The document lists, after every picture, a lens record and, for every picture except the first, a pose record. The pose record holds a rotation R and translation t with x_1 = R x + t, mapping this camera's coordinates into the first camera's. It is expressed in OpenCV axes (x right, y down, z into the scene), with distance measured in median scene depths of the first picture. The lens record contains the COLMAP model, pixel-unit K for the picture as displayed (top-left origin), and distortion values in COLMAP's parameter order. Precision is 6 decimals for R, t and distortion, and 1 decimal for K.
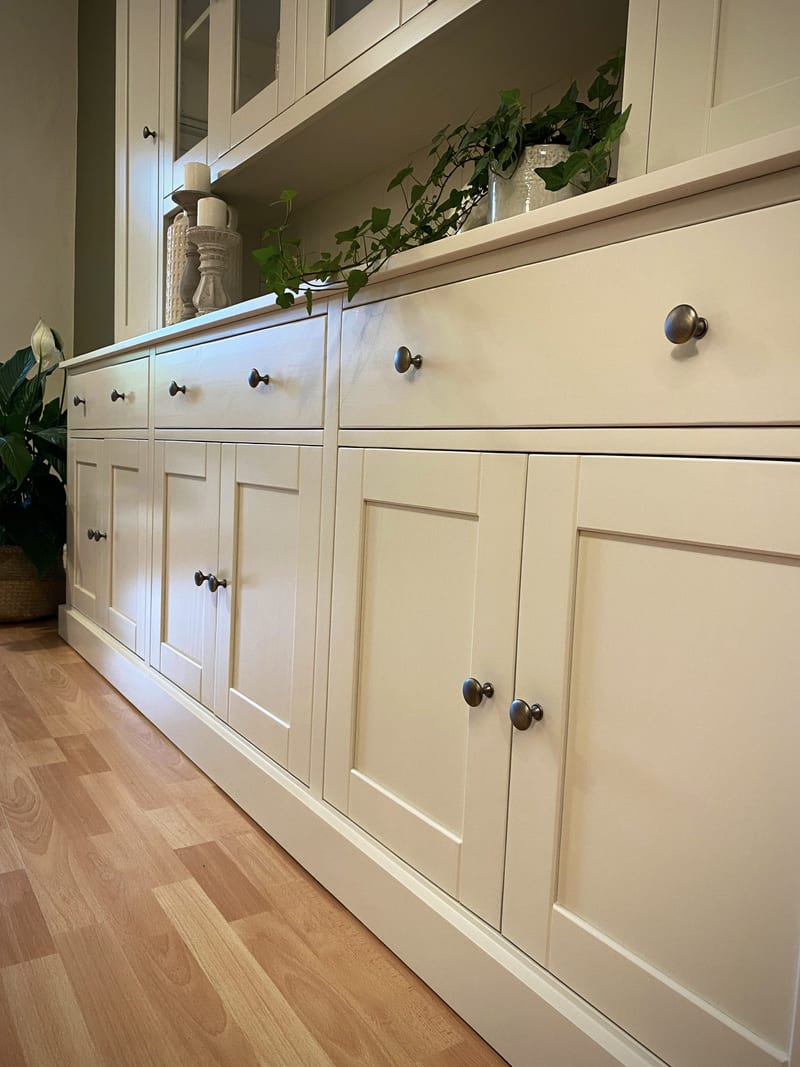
lens RADIAL K [[819.5, 0, 397.9], [0, 819.5, 536.5], [0, 0, 1]] dist [0.030491, -0.042785]
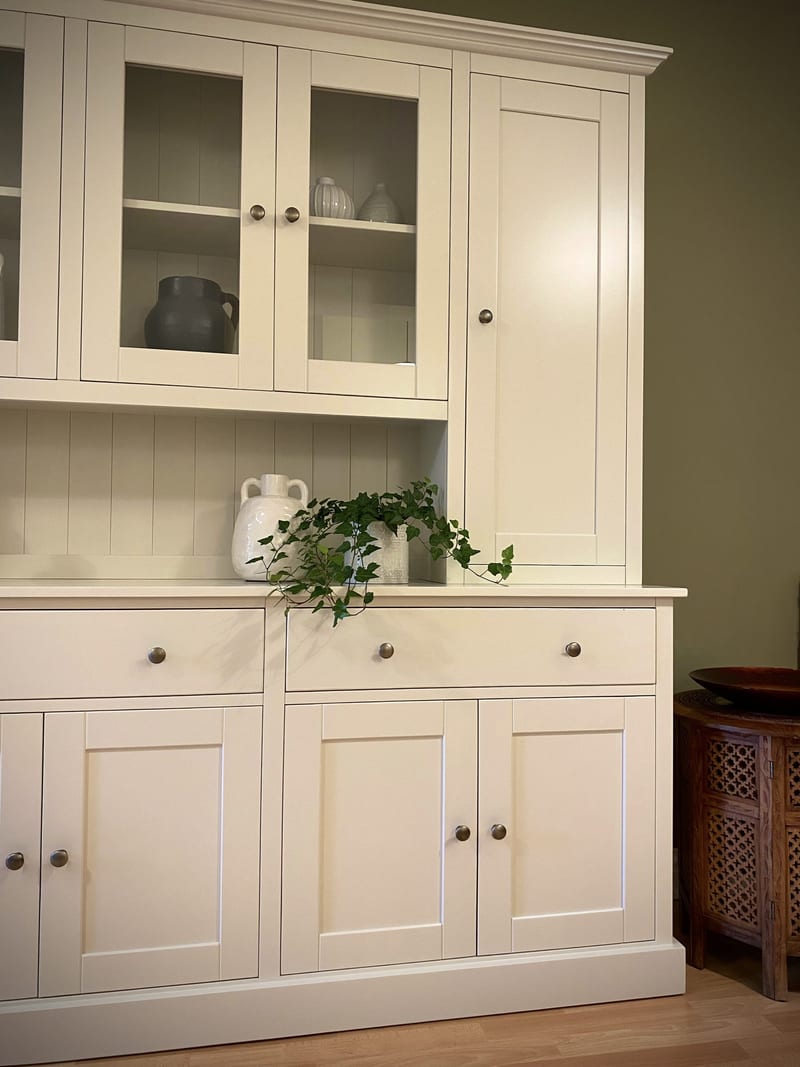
lens RADIAL K [[819.5, 0, 374.3], [0, 819.5, 528.1], [0, 0, 1]] dist [0.030491, -0.042785]
pose [[0.368863, -0.019666, 0.929276, -0.884727], [0.097019, 0.995130, -0.017451, -0.251088], [-0.924406, 0.096594, 0.368975, 0.222481]]
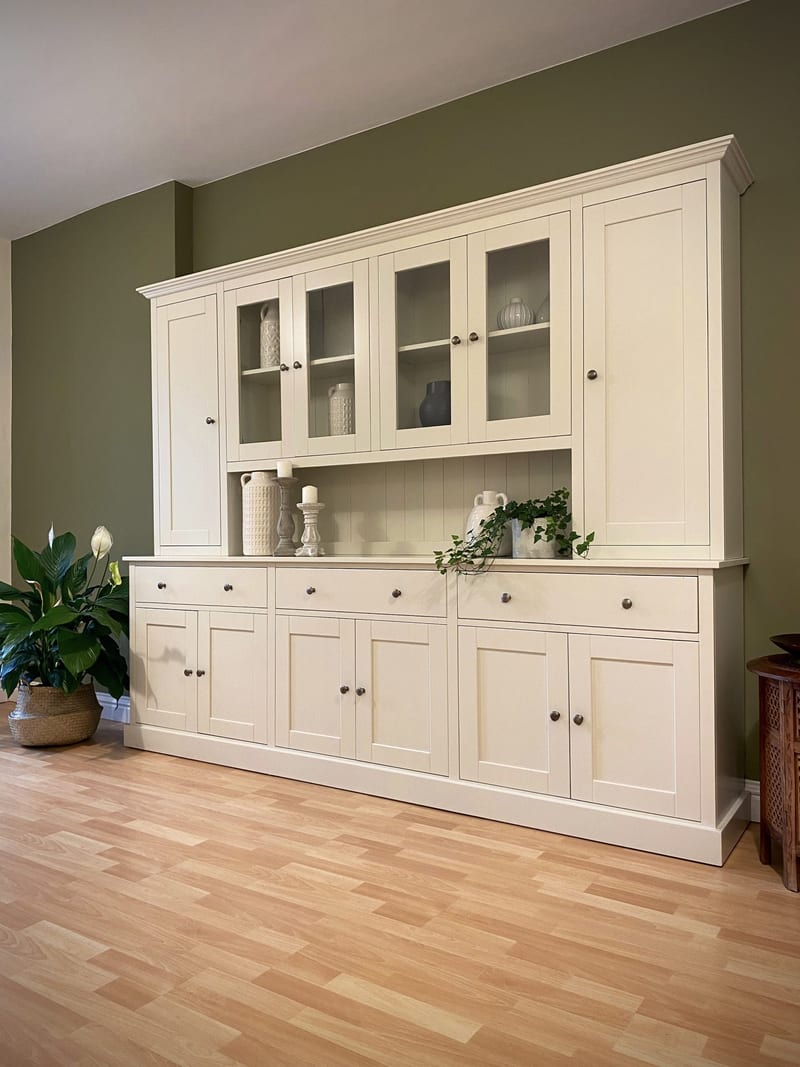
lens RADIAL K [[819.5, 0, 399.4], [0, 819.5, 526.1], [0, 0, 1]] dist [0.030491, -0.042785]
pose [[0.917304, -0.051902, 0.394790, -0.797753], [0.090963, 0.992566, -0.080864, -0.152215], [-0.387658, 0.110088, 0.915206, -0.800648]]
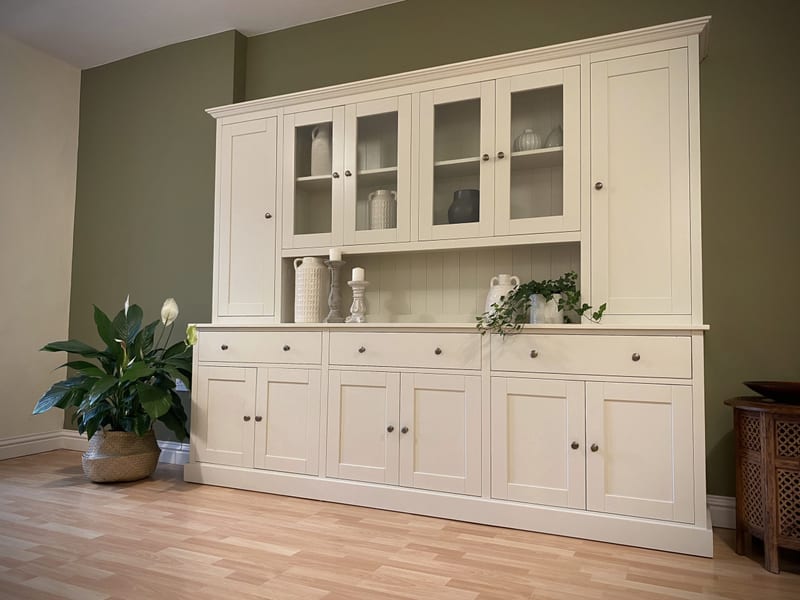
lens RADIAL K [[614.5, 0, 399.0], [0, 614.5, 296.7], [0, 0, 1]] dist [0.030491, -0.042785]
pose [[0.853000, -0.005650, 0.521881, -1.074067], [0.079641, 0.989640, -0.119457, -0.108623], [-0.515799, 0.143460, 0.844612, -0.558519]]
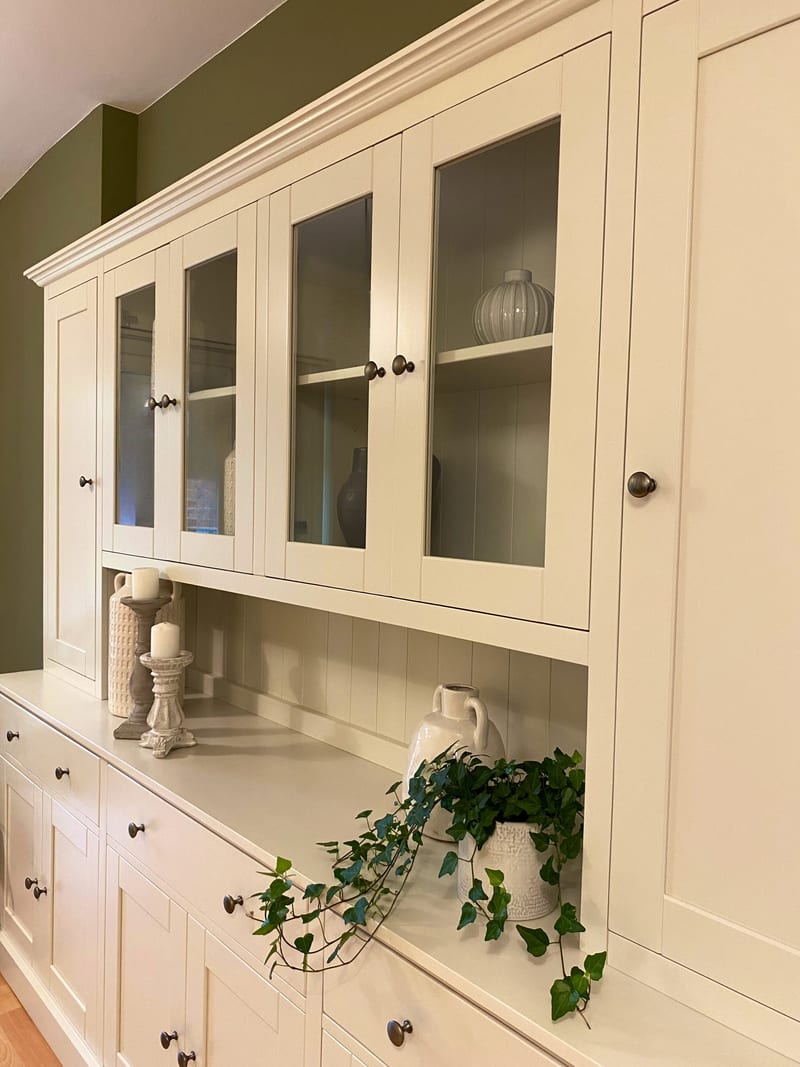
lens RADIAL K [[819.5, 0, 398.3], [0, 819.5, 517.7], [0, 0, 1]] dist [0.030491, -0.042785]
pose [[0.991066, -0.027815, 0.130440, -0.066782], [0.036136, 0.997430, -0.061864, -0.479815], [-0.128384, 0.066024, 0.989524, -0.077468]]
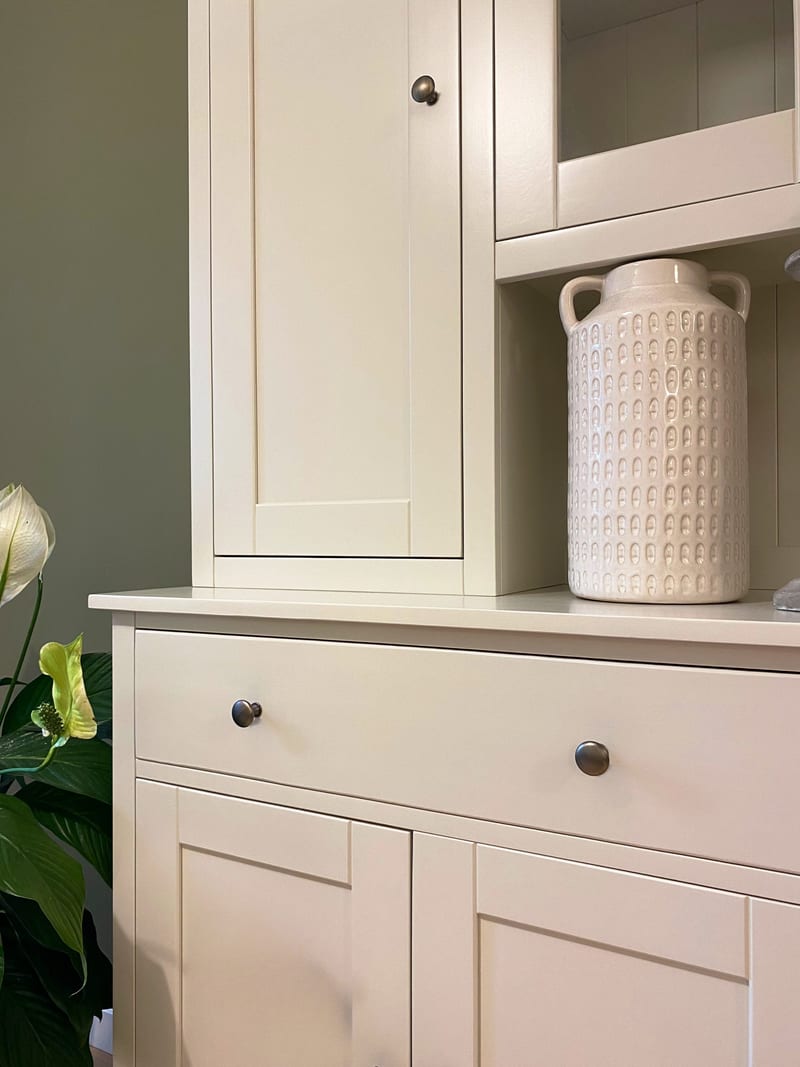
lens RADIAL K [[847.1, 0, 390.0], [0, 847.1, 525.1], [0, 0, 1]] dist [-0.007867, -0.004201]
pose [[0.899360, -0.046976, 0.434678, -0.684508], [0.089303, 0.992988, -0.077457, -0.297672], [-0.427991, 0.108479, 0.897249, 0.821615]]
